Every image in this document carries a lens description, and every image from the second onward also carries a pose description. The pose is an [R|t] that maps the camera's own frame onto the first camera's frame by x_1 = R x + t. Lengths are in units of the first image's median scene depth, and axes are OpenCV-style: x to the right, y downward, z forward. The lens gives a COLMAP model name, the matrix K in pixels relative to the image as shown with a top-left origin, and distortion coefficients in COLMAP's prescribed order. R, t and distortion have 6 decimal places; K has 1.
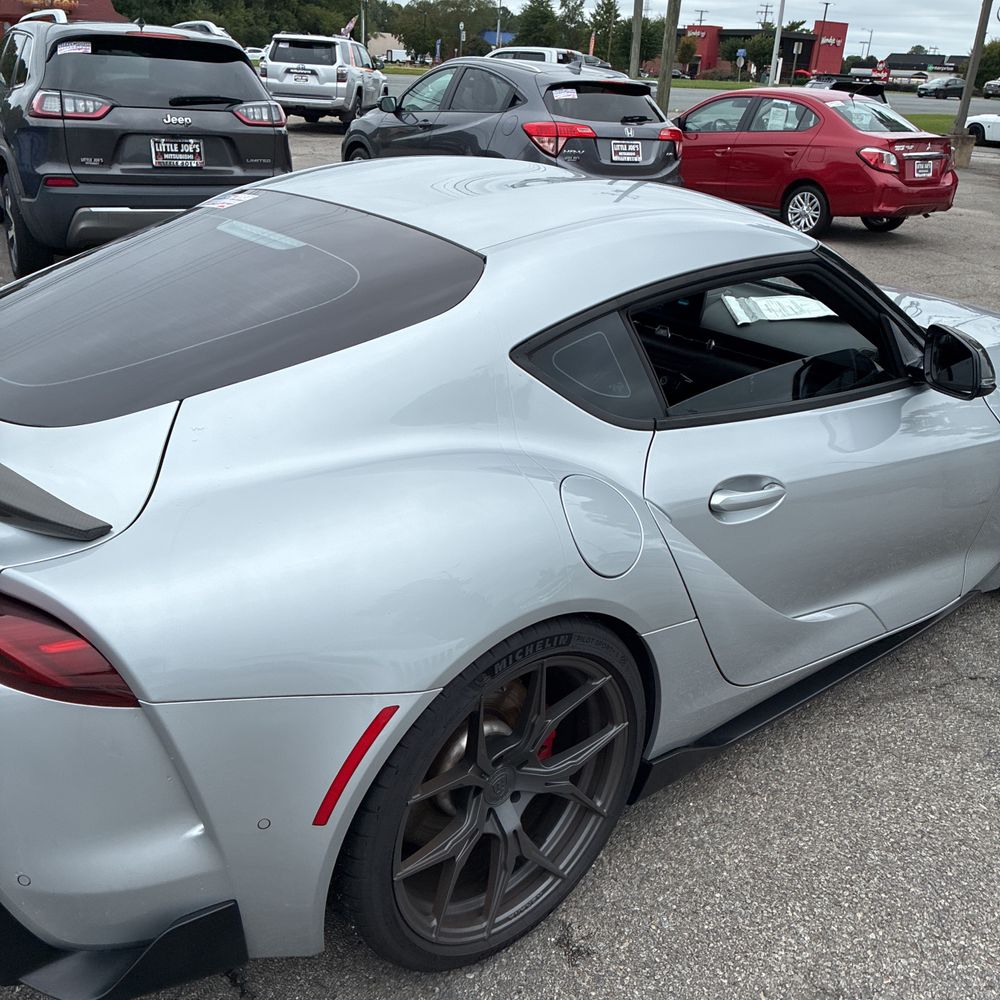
lens RADIAL K [[1008.3, 0, 489.0], [0, 1008.3, 512.8], [0, 0, 1]] dist [0.019144, -0.007192]
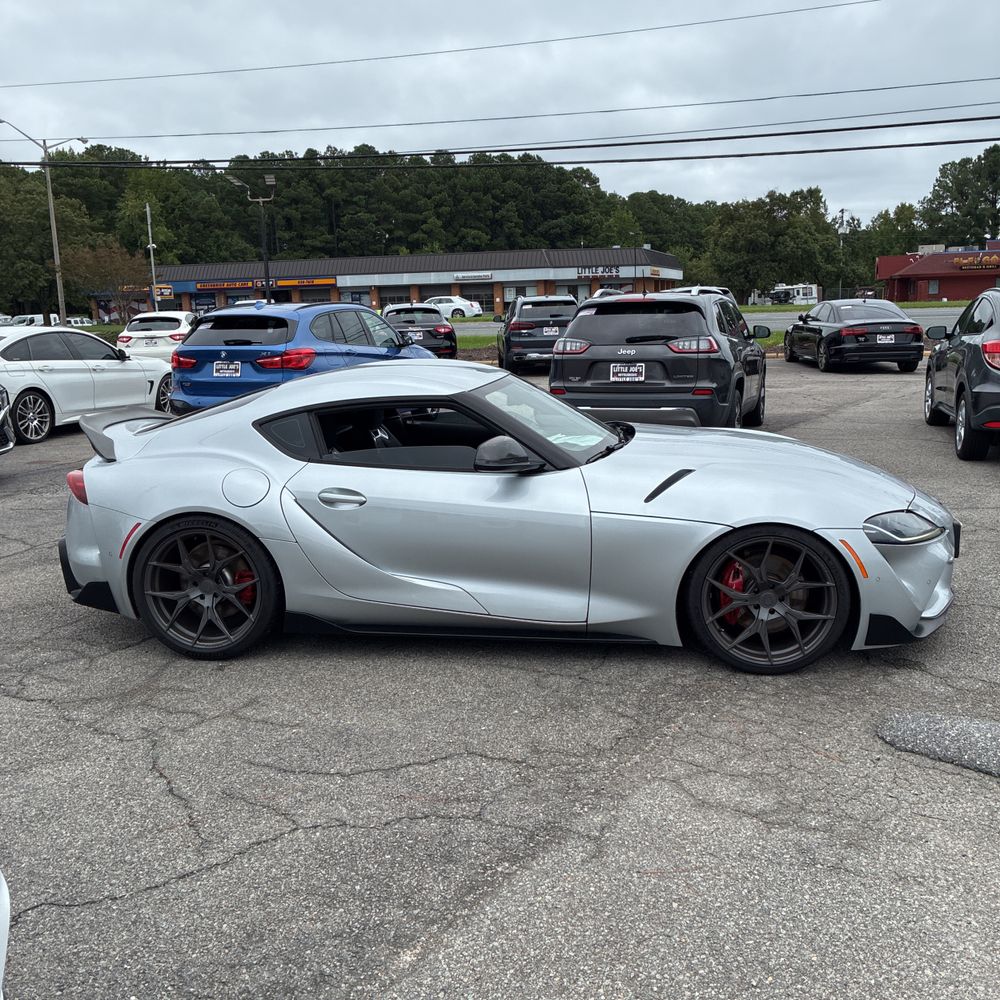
lens RADIAL K [[1025.7, 0, 517.2], [0, 1025.7, 475.8], [0, 0, 1]] dist [0.017821, -0.009520]
pose [[0.678146, 0.049682, -0.733246, 0.667857], [-0.237228, 0.959103, -0.154416, 0.061191], [0.695586, 0.278664, 0.662198, -0.071991]]
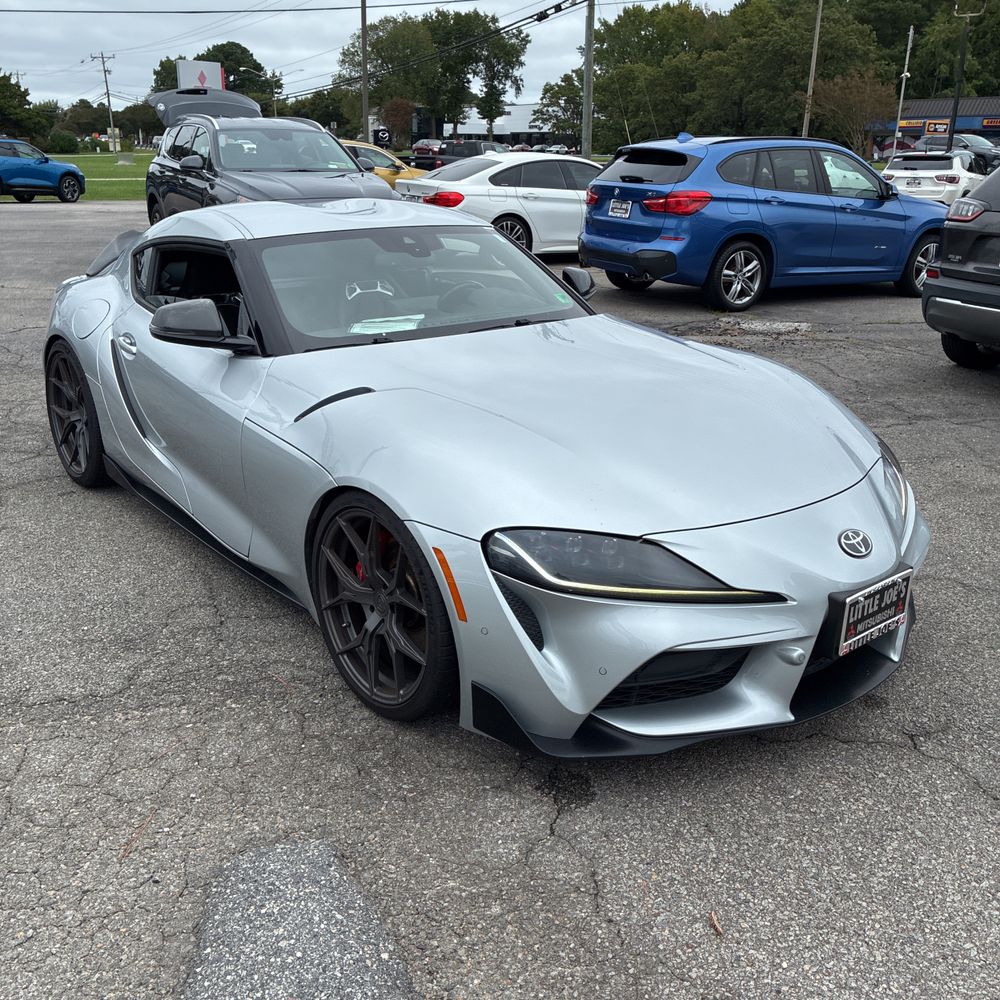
lens RADIAL K [[1014.1, 0, 504.2], [0, 1014.1, 494.7], [0, 0, 1]] dist [0.014725, 0.004376]
pose [[-0.019684, 0.271374, -0.962273, 0.697527], [-0.418056, 0.872048, 0.254481, -0.182815], [0.908208, 0.407293, 0.096285, 0.506533]]
